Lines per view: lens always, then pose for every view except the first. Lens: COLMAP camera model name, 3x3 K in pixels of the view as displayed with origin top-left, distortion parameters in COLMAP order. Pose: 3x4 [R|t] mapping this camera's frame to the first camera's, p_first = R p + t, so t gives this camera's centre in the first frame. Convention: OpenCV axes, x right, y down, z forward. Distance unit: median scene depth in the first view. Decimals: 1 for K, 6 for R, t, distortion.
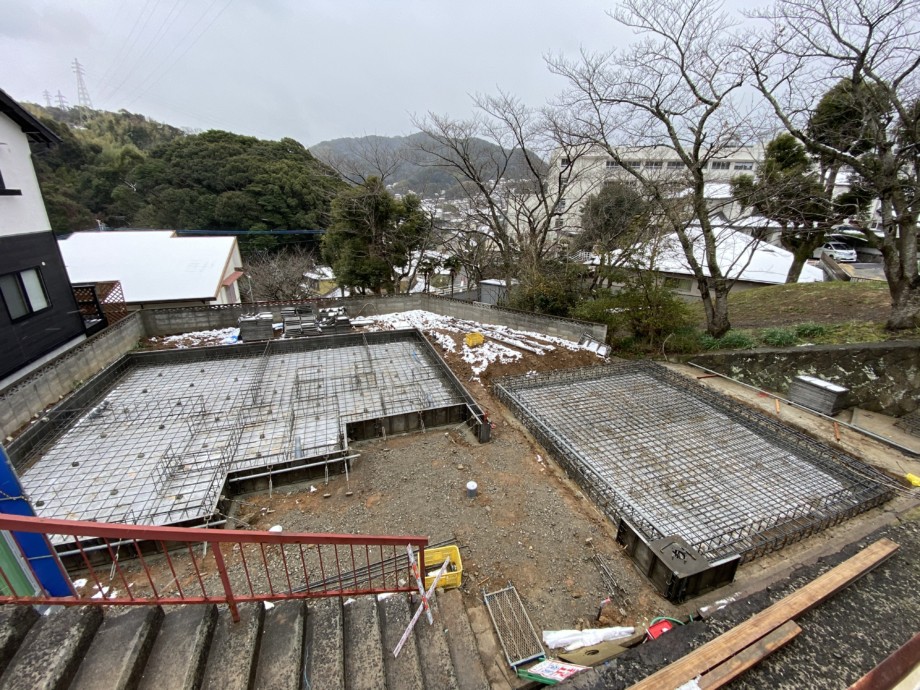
lens RADIAL K [[376.9, 0, 463.3], [0, 376.9, 346.3], [0, 0, 1]] dist [0.009547, -0.015521]
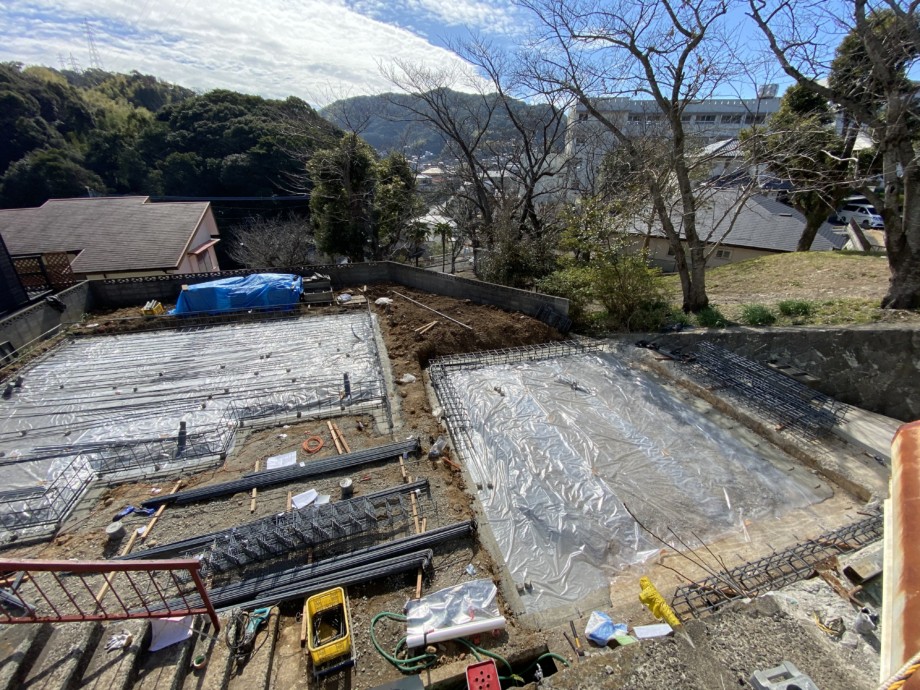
lens RADIAL K [[376.9, 0, 463.3], [0, 376.9, 346.3], [0, 0, 1]] dist [0.009547, -0.015521]
pose [[0.998755, 0.012132, -0.048390, 0.110406], [-0.007947, 0.996285, 0.085751, -0.012021], [0.049251, -0.085260, 0.995141, 0.045229]]
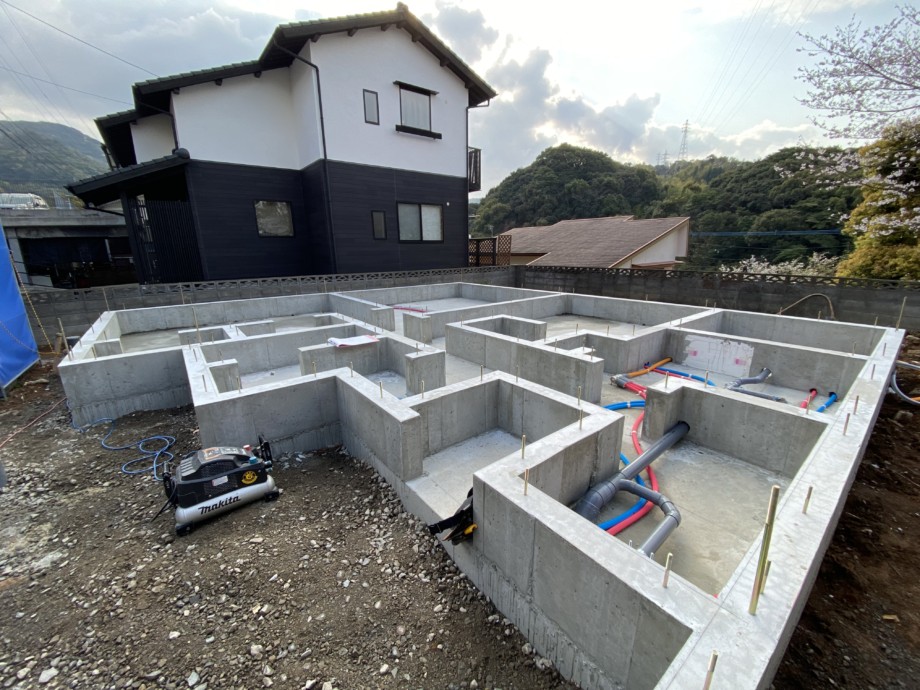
lens RADIAL K [[376.9, 0, 463.3], [0, 376.9, 346.3], [0, 0, 1]] dist [0.009547, -0.015521]
pose [[0.334645, 0.223681, -0.915412, 0.032232], [-0.307338, 0.944211, 0.118365, 0.022671], [0.890818, 0.241730, 0.384721, 0.376560]]
